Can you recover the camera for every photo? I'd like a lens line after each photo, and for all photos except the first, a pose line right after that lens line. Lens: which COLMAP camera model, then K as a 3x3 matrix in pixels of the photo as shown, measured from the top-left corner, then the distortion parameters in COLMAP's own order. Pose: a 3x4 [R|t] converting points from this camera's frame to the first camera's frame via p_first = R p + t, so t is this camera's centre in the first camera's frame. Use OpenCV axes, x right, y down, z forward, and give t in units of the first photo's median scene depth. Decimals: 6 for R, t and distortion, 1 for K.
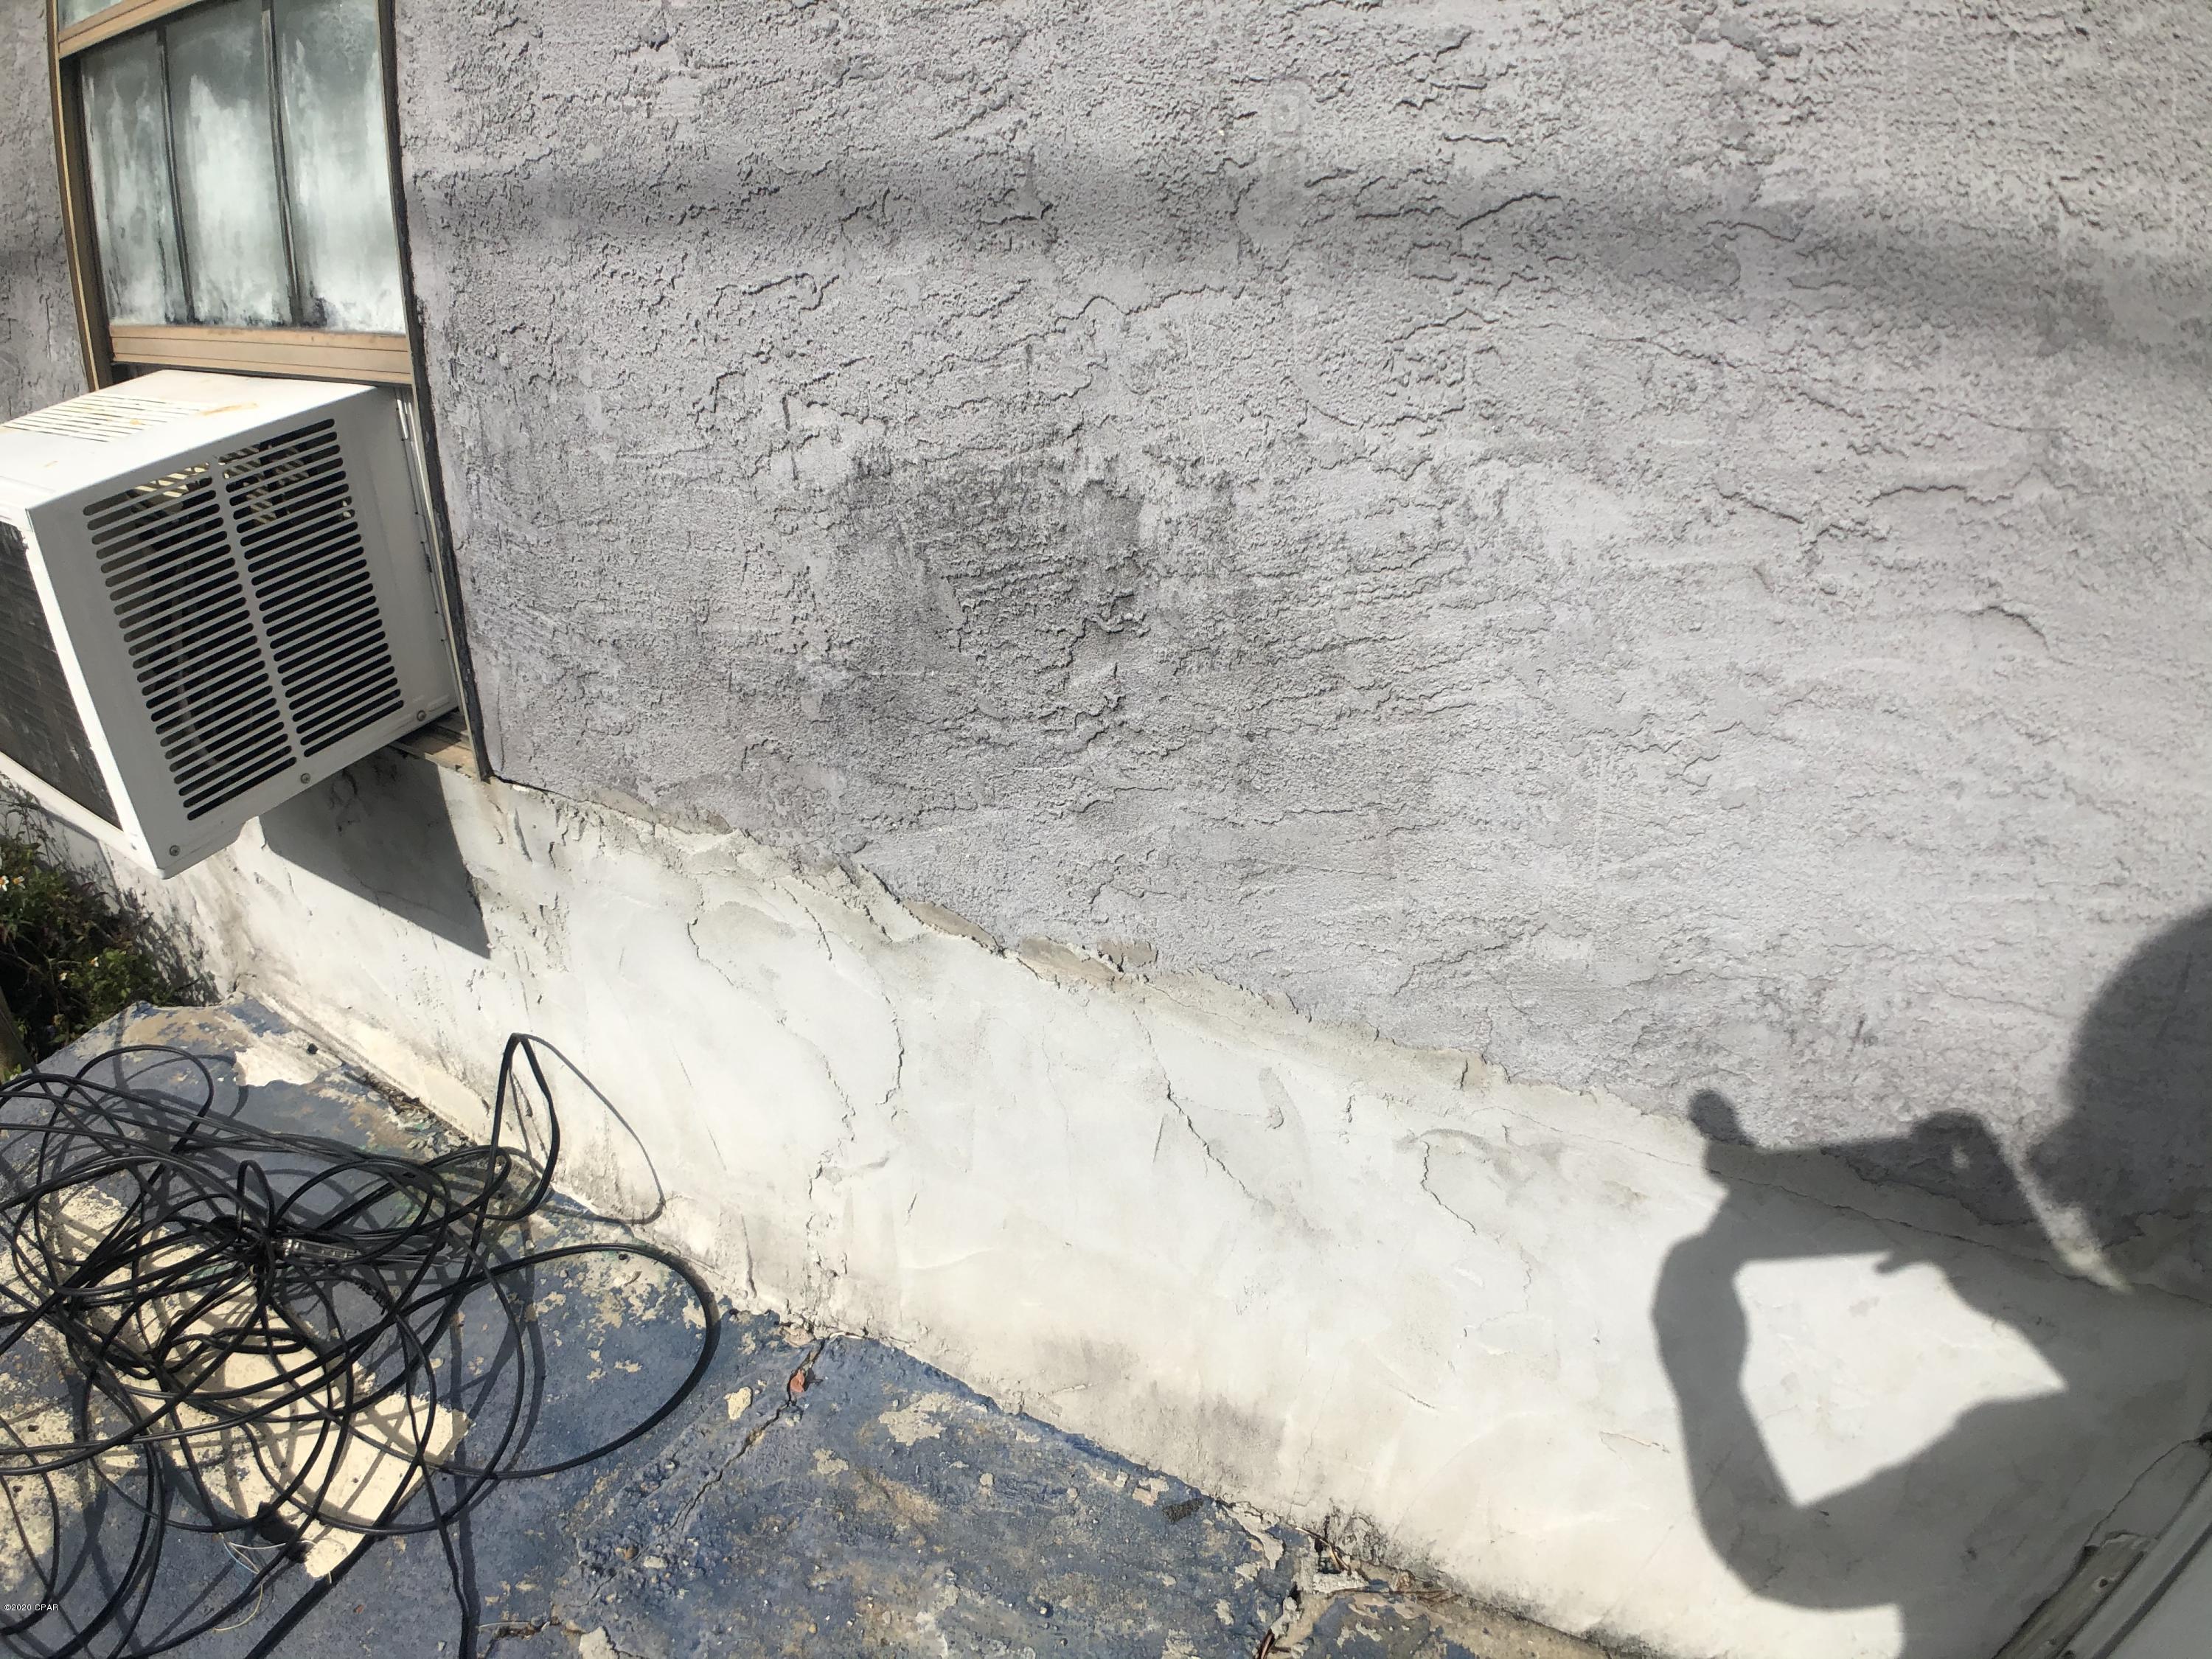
lens RADIAL K [[1401.5, 0, 1106.0], [0, 1401.5, 829.5], [0, 0, 1]] dist [-0.244746, 0.062296]
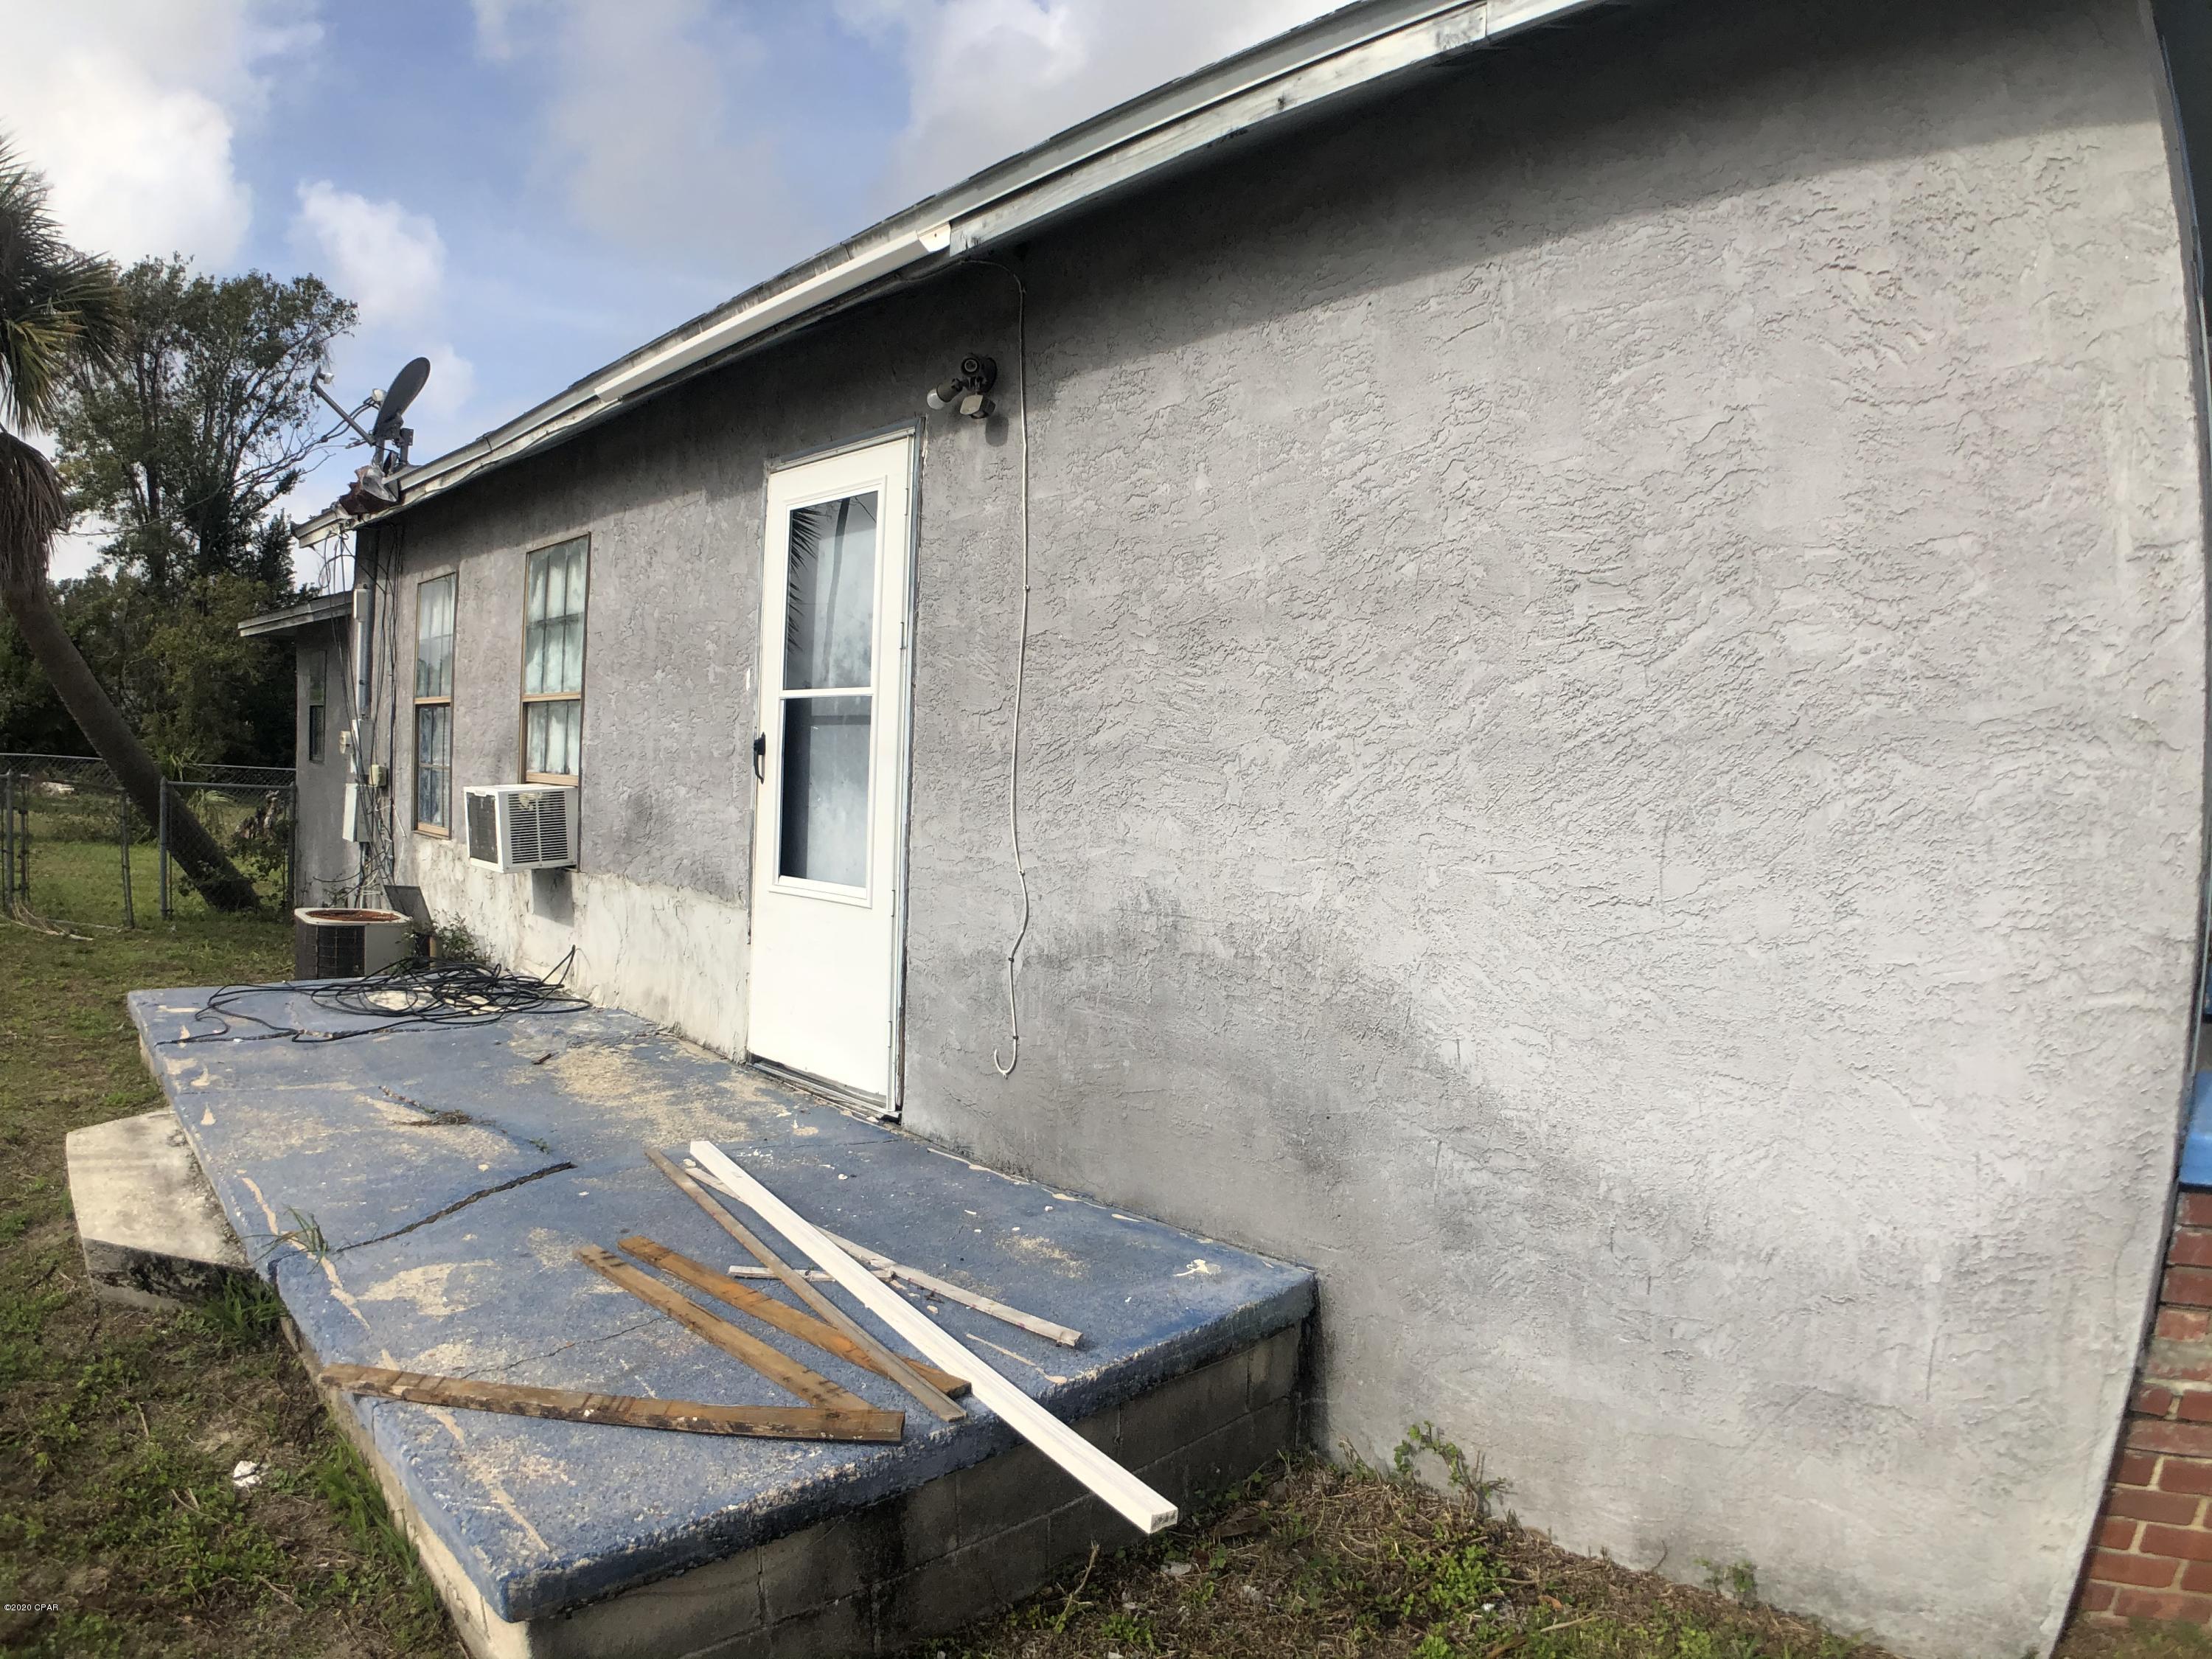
lens RADIAL K [[1401.5, 0, 1106.0], [0, 1401.5, 829.5], [0, 0, 1]] dist [-0.244746, 0.062296]
pose [[0.958189, 0.031761, -0.284369, 2.712063], [-0.153333, 0.896077, -0.416575, 1.559845], [0.241586, 0.442761, 0.863481, -2.754802]]
